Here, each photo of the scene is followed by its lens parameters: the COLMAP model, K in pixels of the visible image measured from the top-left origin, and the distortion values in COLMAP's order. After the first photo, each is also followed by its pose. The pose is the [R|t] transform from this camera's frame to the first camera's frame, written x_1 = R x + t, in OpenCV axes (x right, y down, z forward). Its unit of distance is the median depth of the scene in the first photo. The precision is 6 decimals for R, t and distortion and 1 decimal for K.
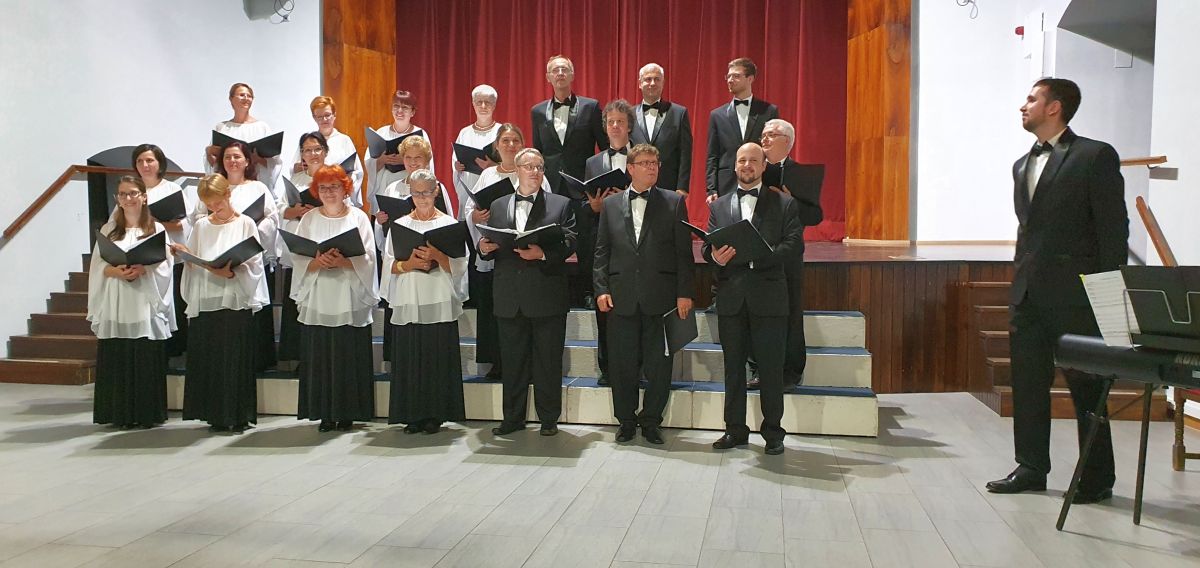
lens RADIAL K [[932.5, 0, 600.0], [0, 932.5, 284.0], [0, 0, 1]] dist [0.046838, -0.000444]
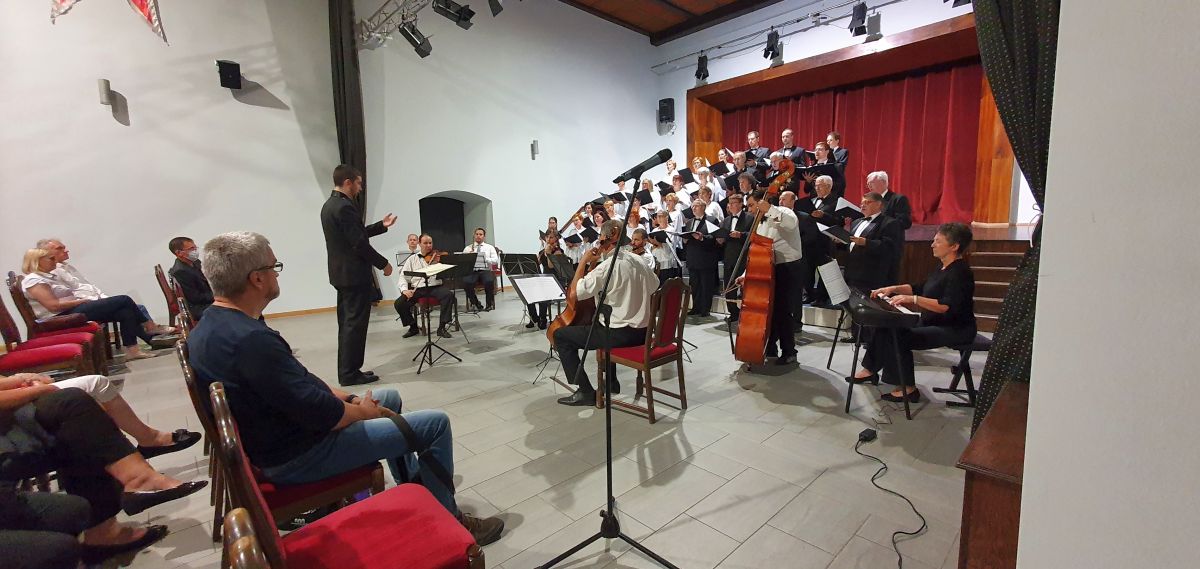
lens RADIAL K [[475.1, 0, 596.1], [0, 475.1, 285.0], [0, 0, 1]] dist [0.004372, 0.000038]
pose [[0.806220, 0.047416, -0.589712, 0.422946], [0.004646, 0.996245, 0.086456, -0.025476], [0.591597, -0.072443, 0.802972, -0.145305]]
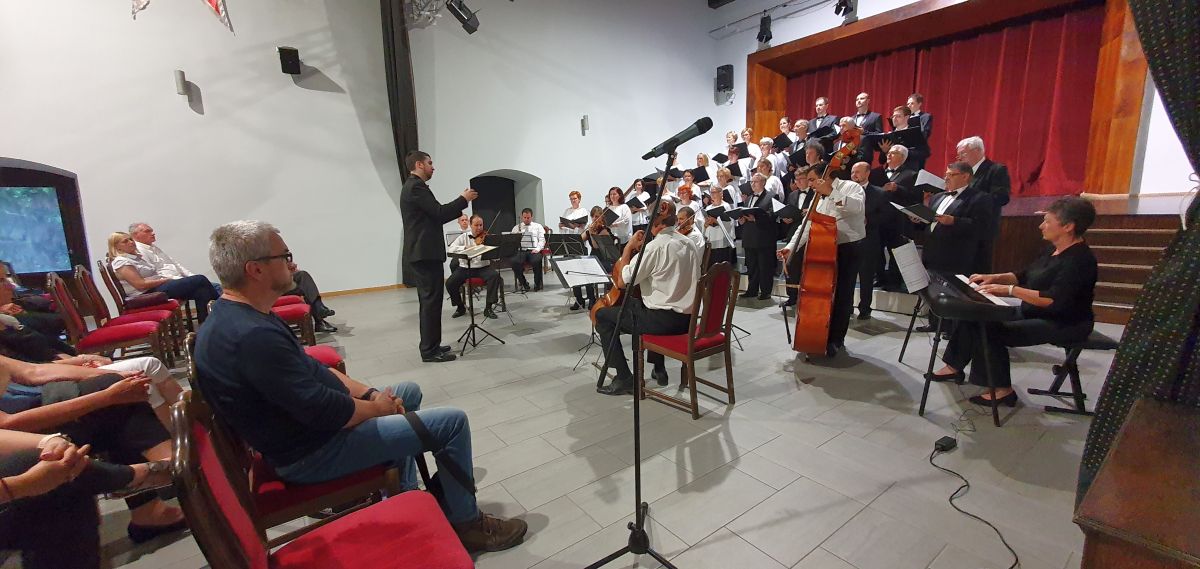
lens RADIAL K [[475.8, 0, 595.4], [0, 475.8, 285.5], [0, 0, 1]] dist [0.002798, 0.000196]
pose [[0.731394, 0.082023, -0.677004, 0.415098], [0.013037, 0.990877, 0.134134, -0.030071], [0.681830, -0.106931, 0.723653, -0.108086]]
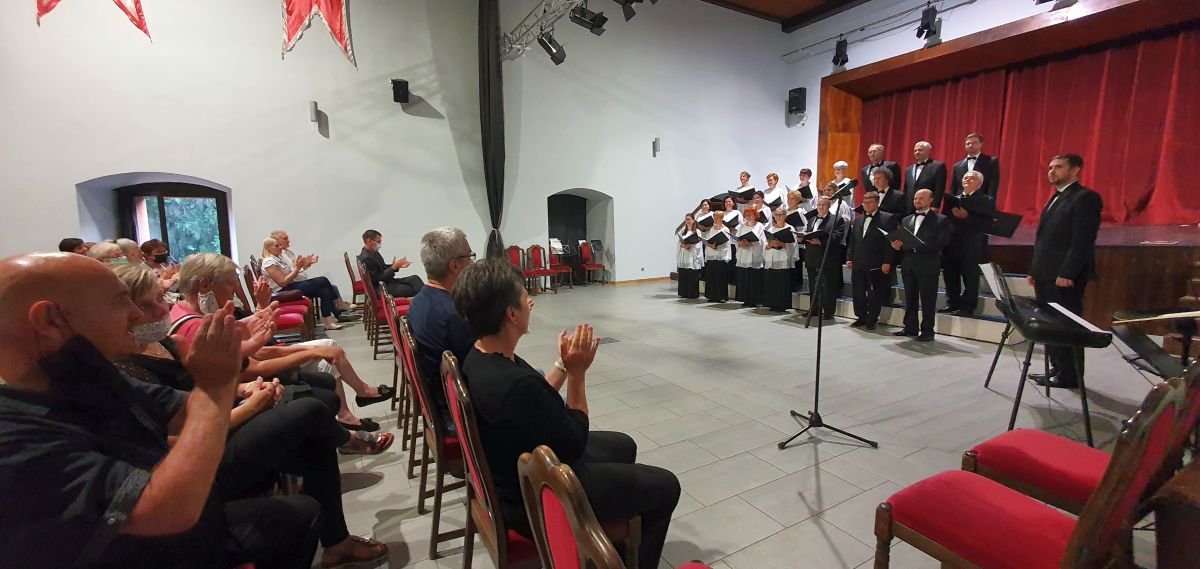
lens RADIAL K [[475.7, 0, 592.6], [0, 475.7, 285.3], [0, 0, 1]] dist [-0.001776, -0.000279]
pose [[0.642176, 0.083915, -0.761951, 0.424435], [-0.013509, 0.995075, 0.098205, -0.029713], [0.766438, -0.052772, 0.640146, -0.180812]]
